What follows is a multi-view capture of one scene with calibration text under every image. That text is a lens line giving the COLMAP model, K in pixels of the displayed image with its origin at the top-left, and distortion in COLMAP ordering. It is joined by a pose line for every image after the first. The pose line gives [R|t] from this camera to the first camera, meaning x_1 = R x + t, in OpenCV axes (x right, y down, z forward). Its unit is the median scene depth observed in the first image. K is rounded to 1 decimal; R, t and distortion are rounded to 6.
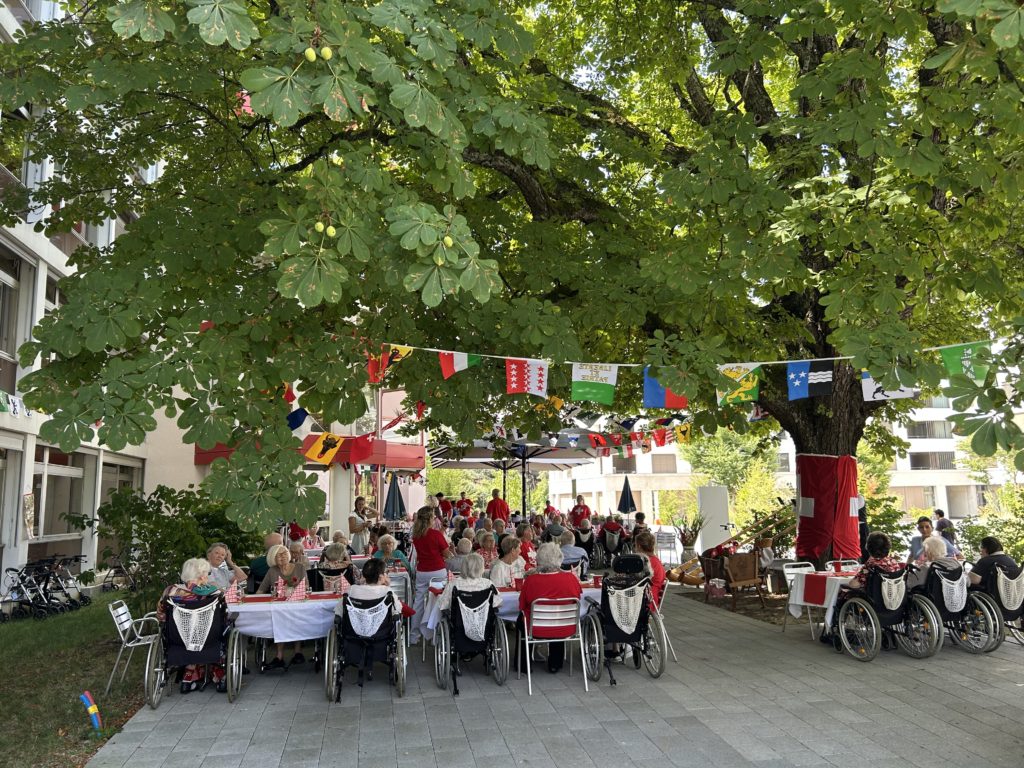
lens RADIAL K [[779.4, 0, 512.0], [0, 779.4, 384.0], [0, 0, 1]] dist [0.118507, 0.000312]
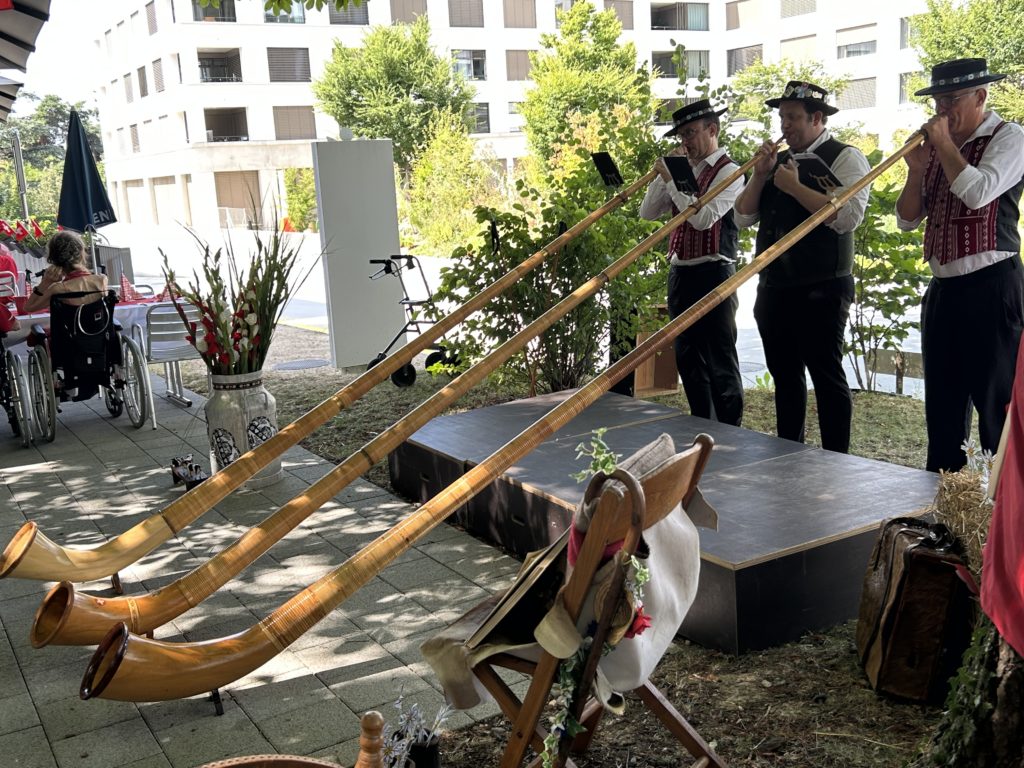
lens RADIAL K [[1071.9, 0, 512.0], [0, 1071.9, 384.0], [0, 0, 1]] dist [0.007256, 0.003177]
pose [[0.932389, -0.093694, 0.349102, 0.057707], [-0.024604, 0.947129, 0.319908, 0.031382], [-0.360618, -0.306868, 0.880788, 0.209143]]
